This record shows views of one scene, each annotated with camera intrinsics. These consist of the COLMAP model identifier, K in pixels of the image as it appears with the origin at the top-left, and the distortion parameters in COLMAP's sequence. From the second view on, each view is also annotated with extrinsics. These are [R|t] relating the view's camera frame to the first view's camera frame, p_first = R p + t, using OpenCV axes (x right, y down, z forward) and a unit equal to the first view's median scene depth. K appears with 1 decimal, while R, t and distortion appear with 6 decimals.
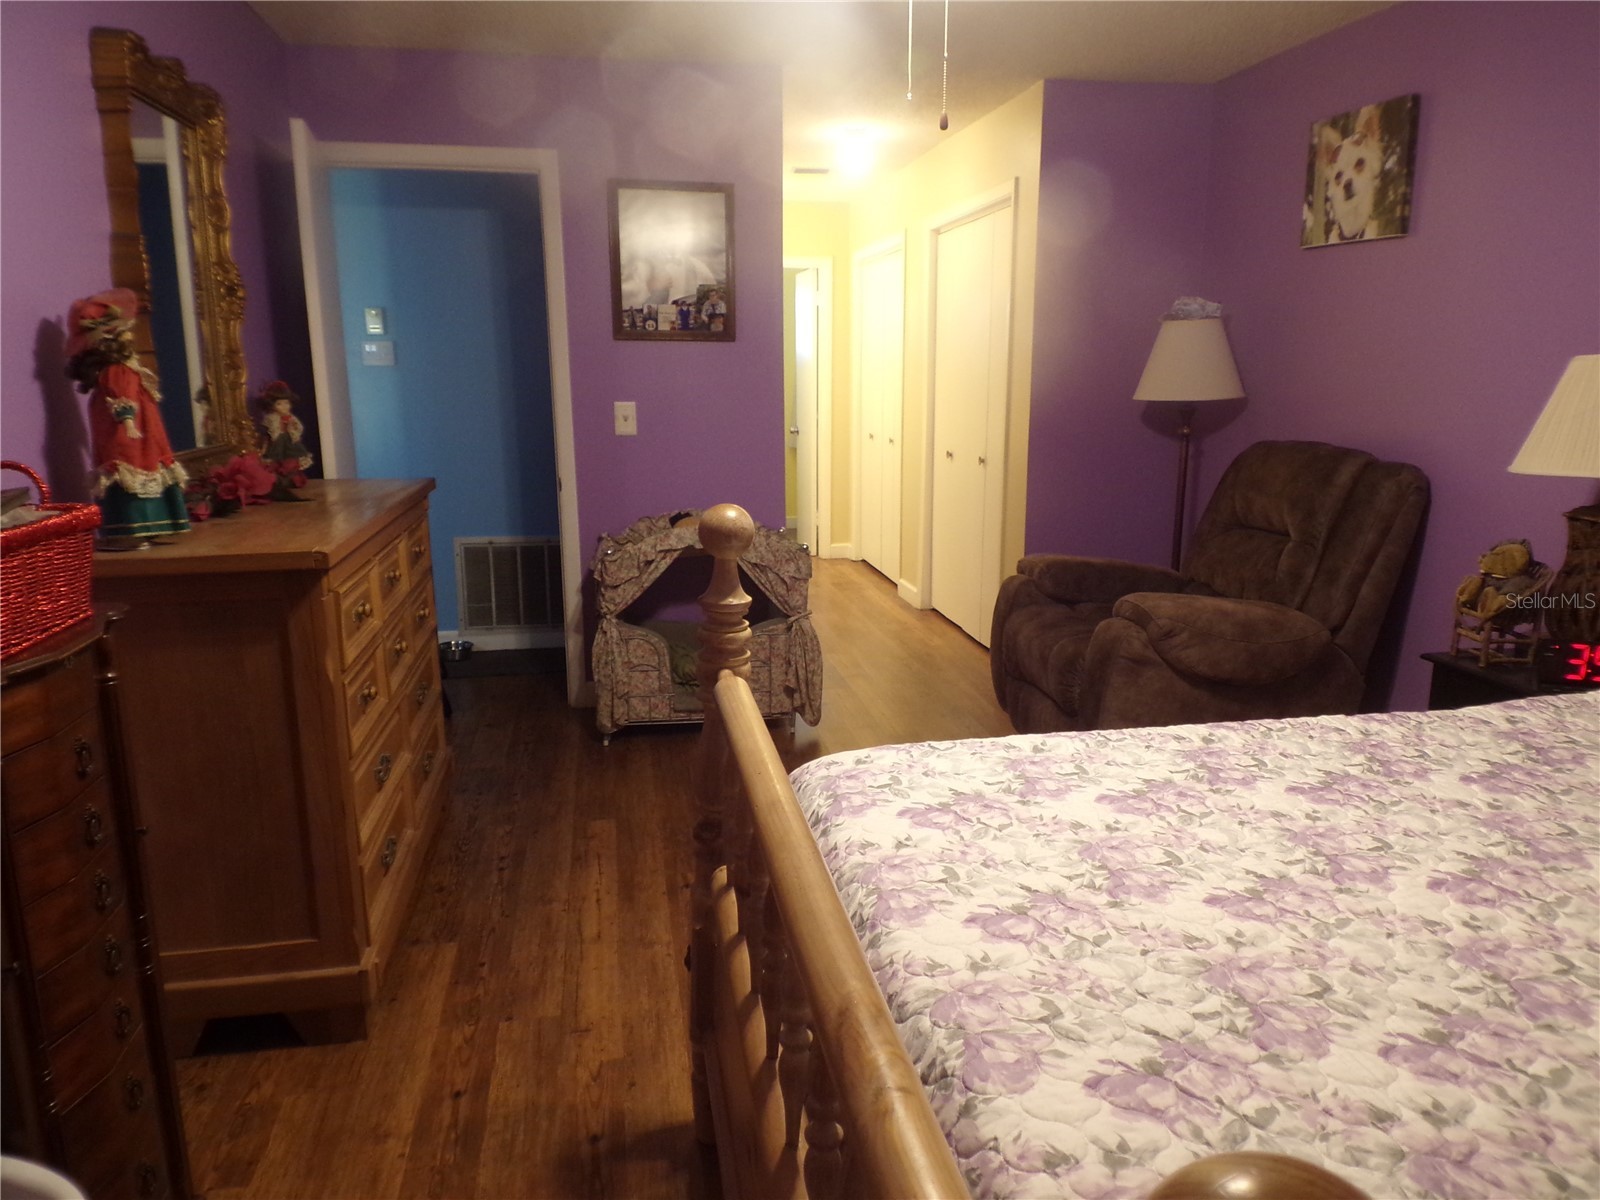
lens RADIAL K [[1121.0, 0, 810.7], [0, 1121.0, 604.2], [0, 0, 1]] dist [0.131593, -0.180451]
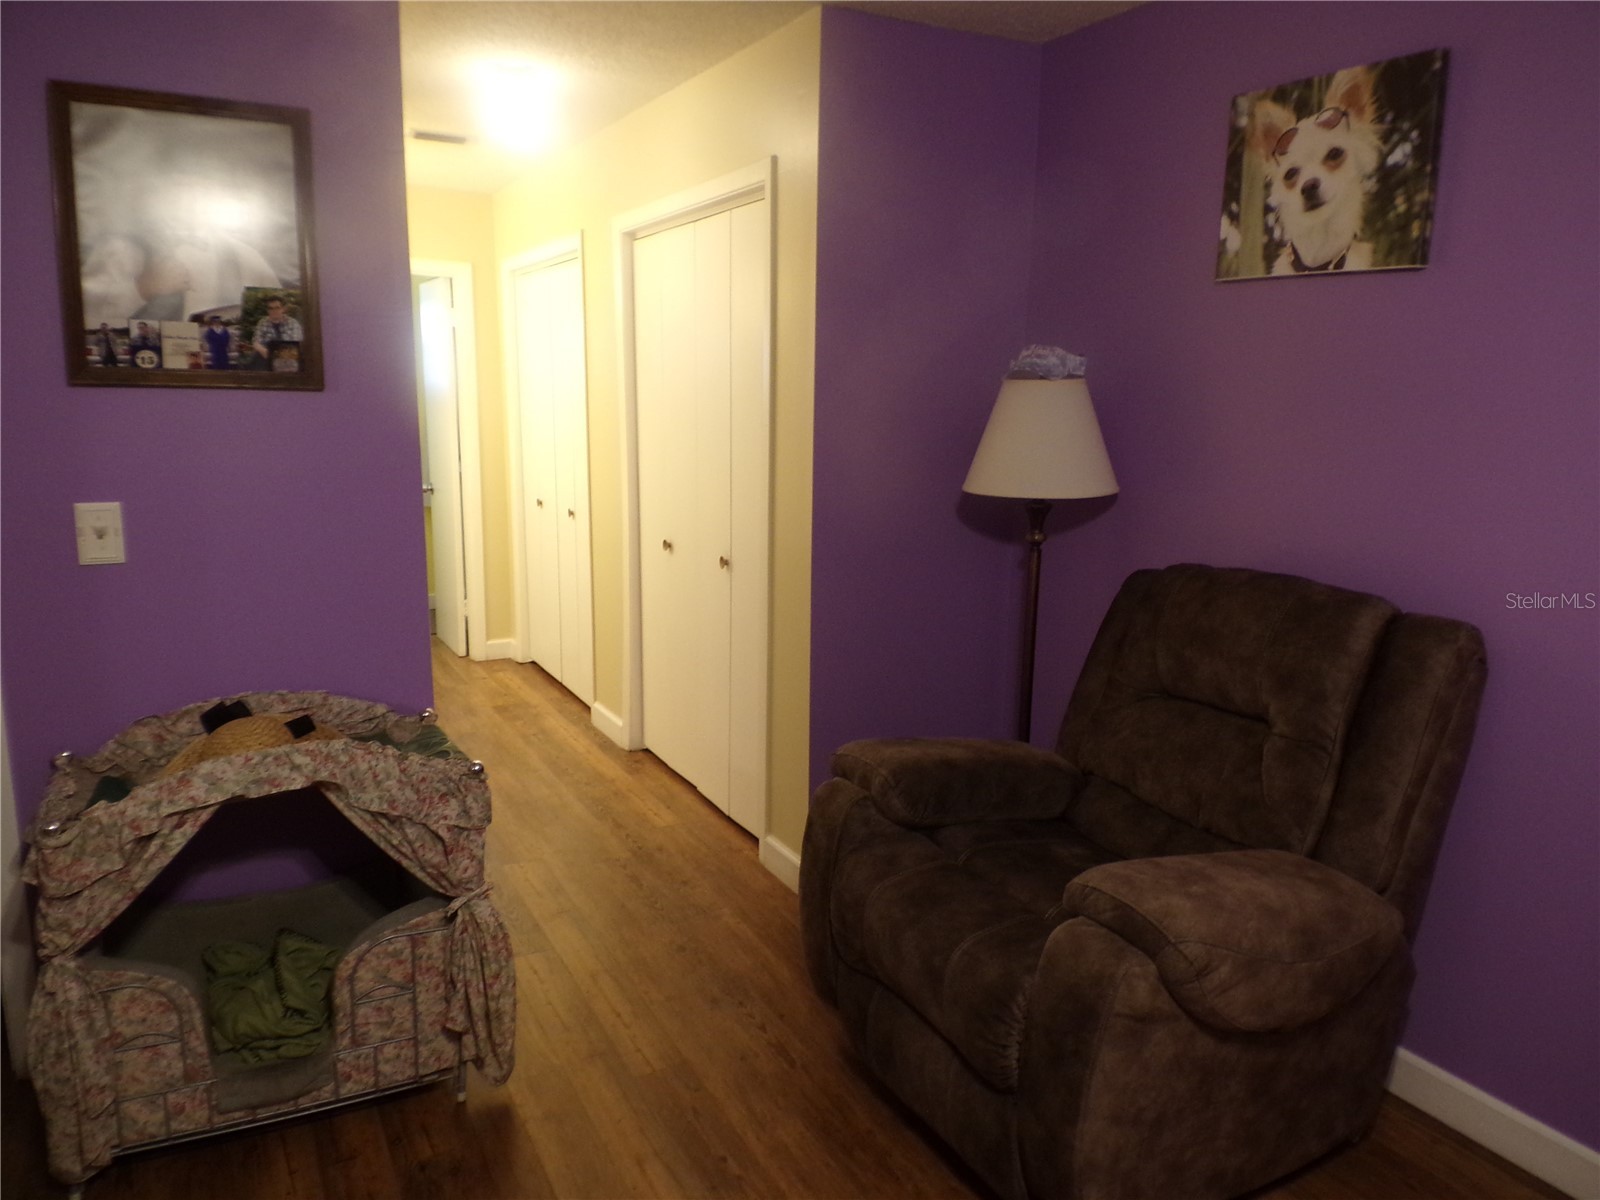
lens RADIAL K [[1121.0, 0, 810.7], [0, 1121.0, 604.2], [0, 0, 1]] dist [0.131593, -0.180451]
pose [[0.950590, -0.038877, 0.308006, -0.017448], [0.045385, 0.998872, -0.013994, -0.116989], [-0.307114, 0.027281, 0.951282, 0.420942]]
